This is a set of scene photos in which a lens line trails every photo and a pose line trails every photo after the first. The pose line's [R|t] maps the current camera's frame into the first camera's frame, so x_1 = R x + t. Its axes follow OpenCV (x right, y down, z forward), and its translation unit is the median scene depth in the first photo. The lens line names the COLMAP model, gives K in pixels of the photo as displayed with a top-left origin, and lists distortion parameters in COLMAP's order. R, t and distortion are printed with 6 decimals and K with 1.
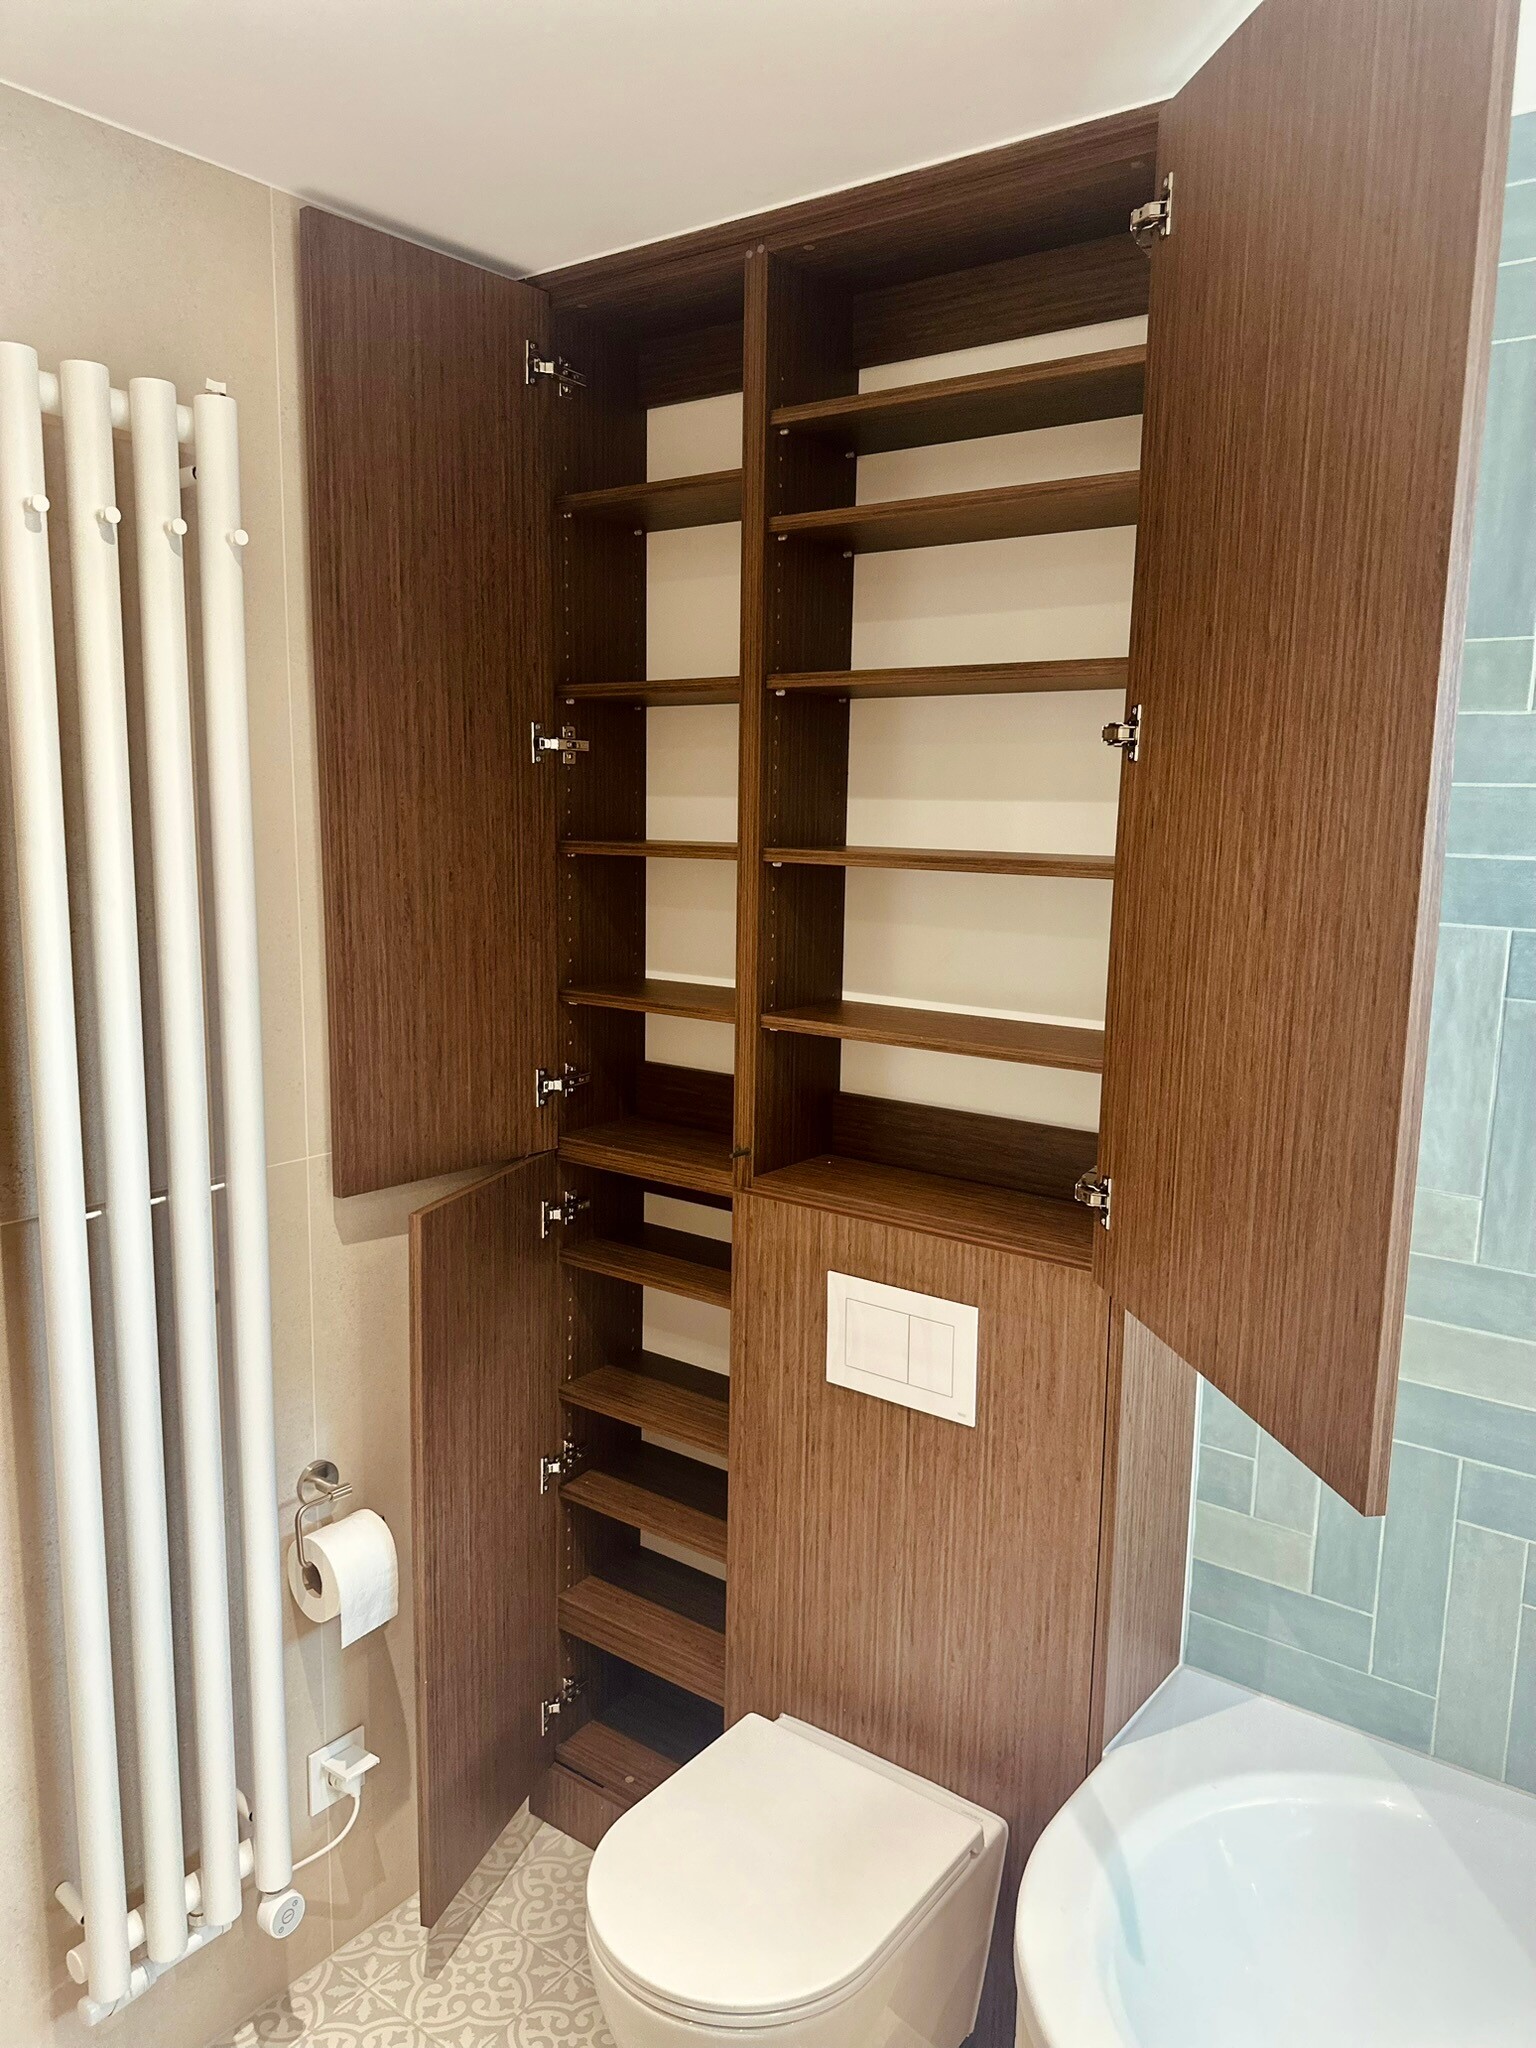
lens RADIAL K [[1472.0, 0, 776.5], [0, 1472.0, 1034.5], [0, 0, 1]] dist [0.037450, -0.057077]
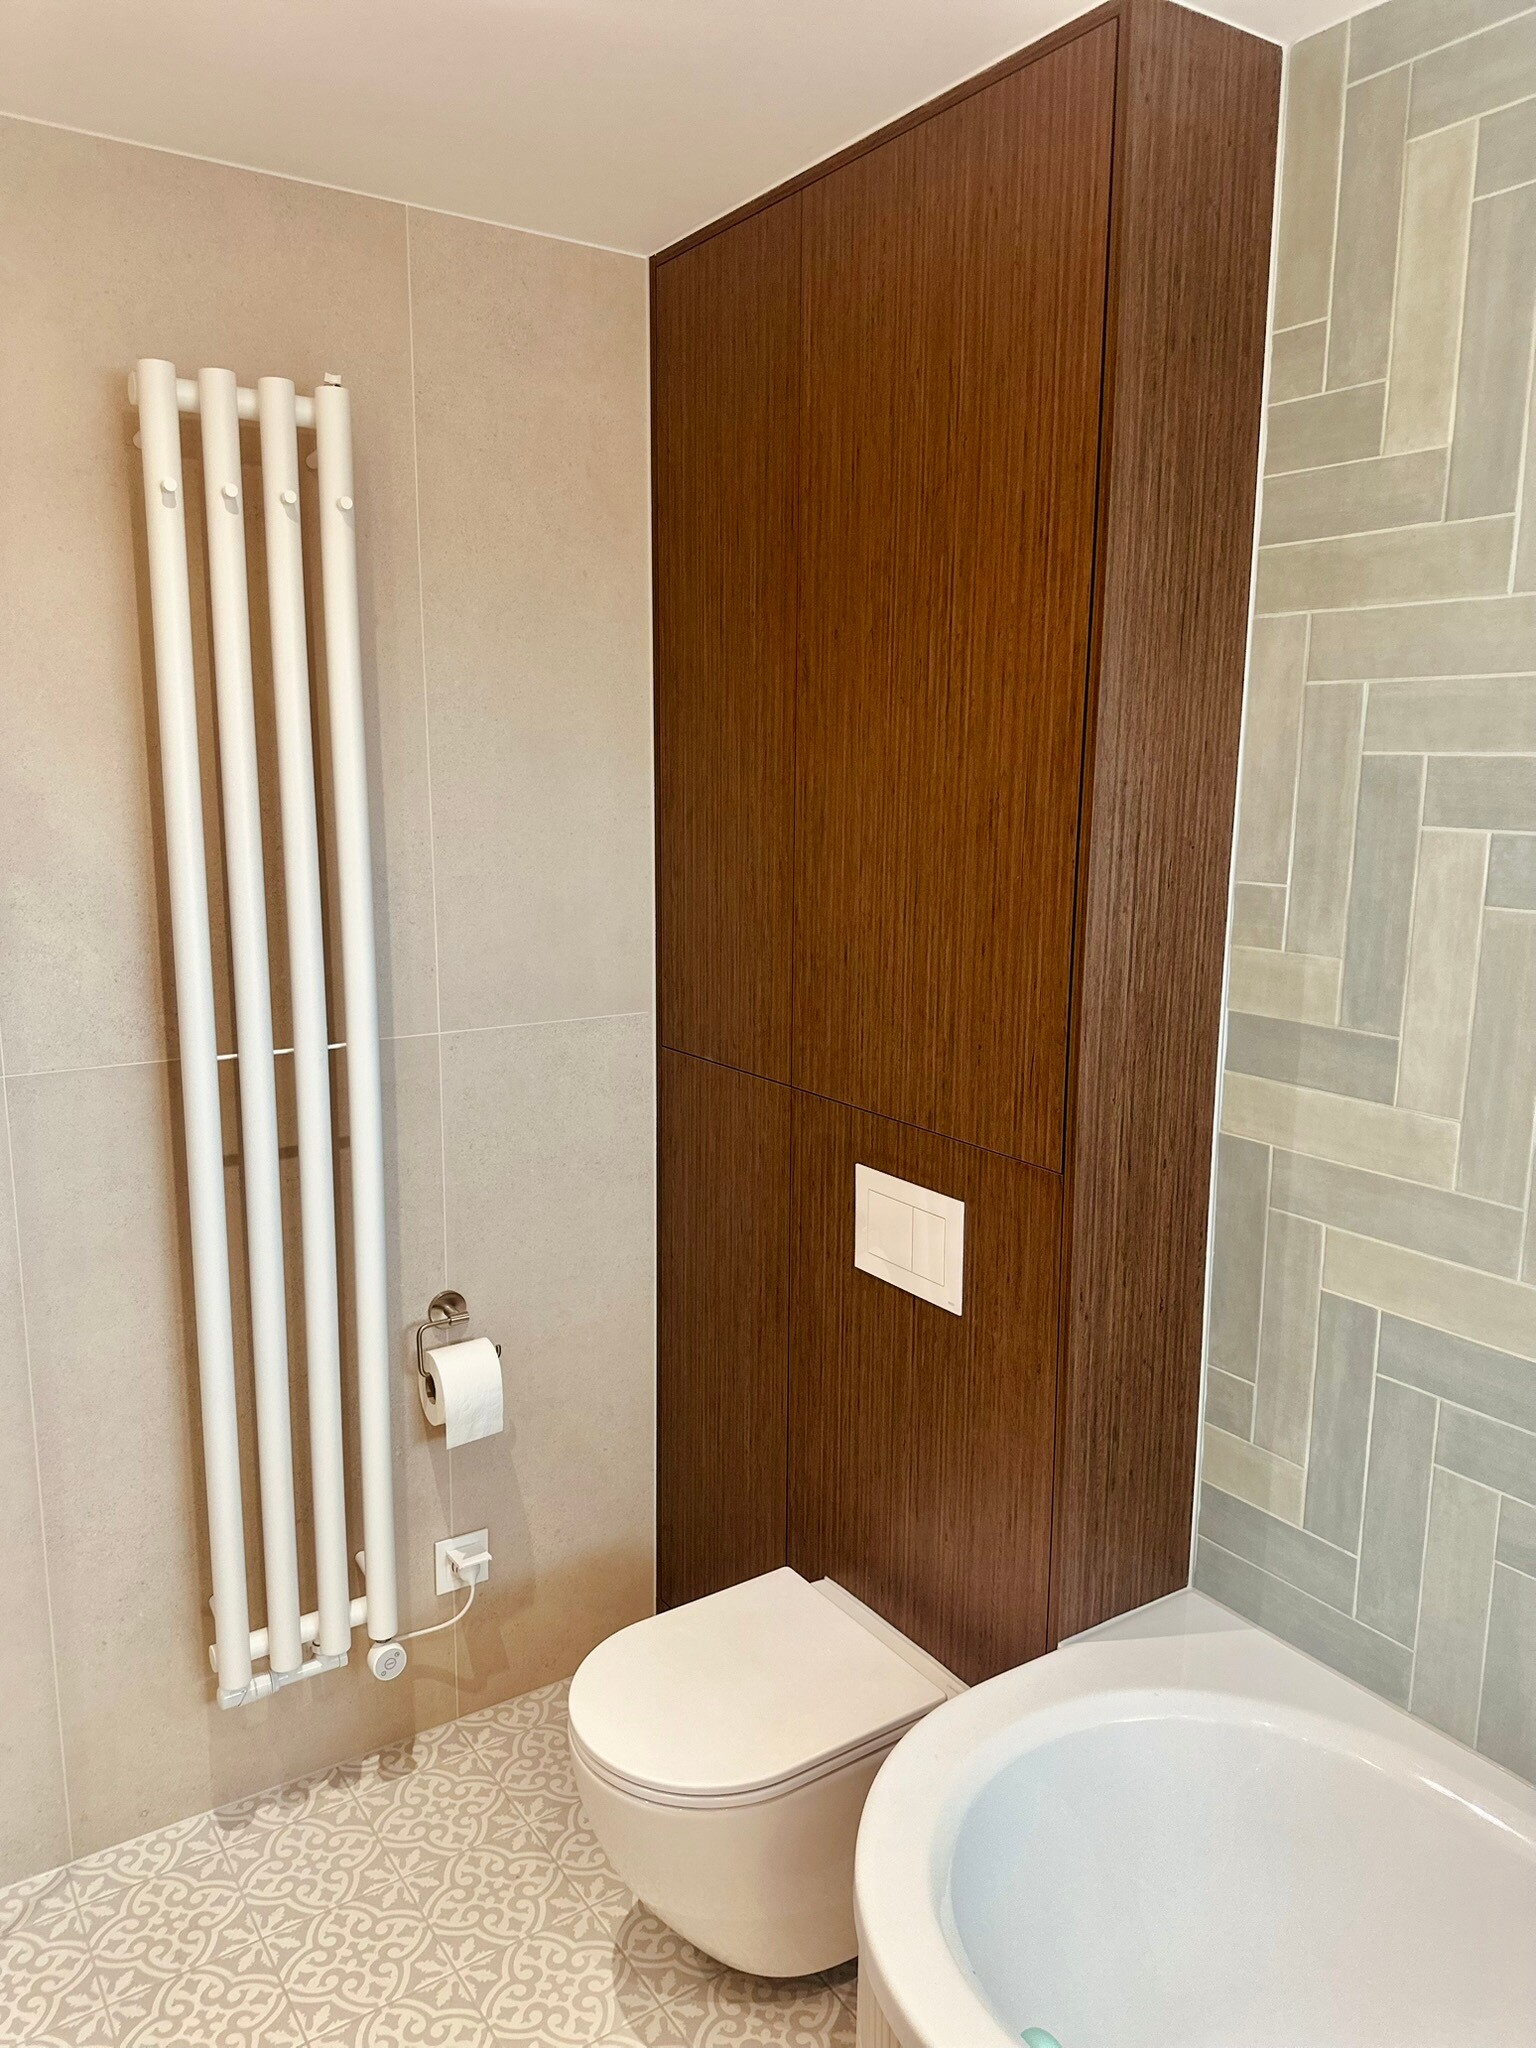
lens RADIAL K [[1472.0, 0, 761.2], [0, 1472.0, 1031.4], [0, 0, 1]] dist [0.037450, -0.057077]
pose [[0.942880, 0.047853, -0.329678, 0.322064], [-0.042644, 0.998825, 0.023019, 0.045016], [0.330392, -0.007646, 0.943813, -0.026894]]
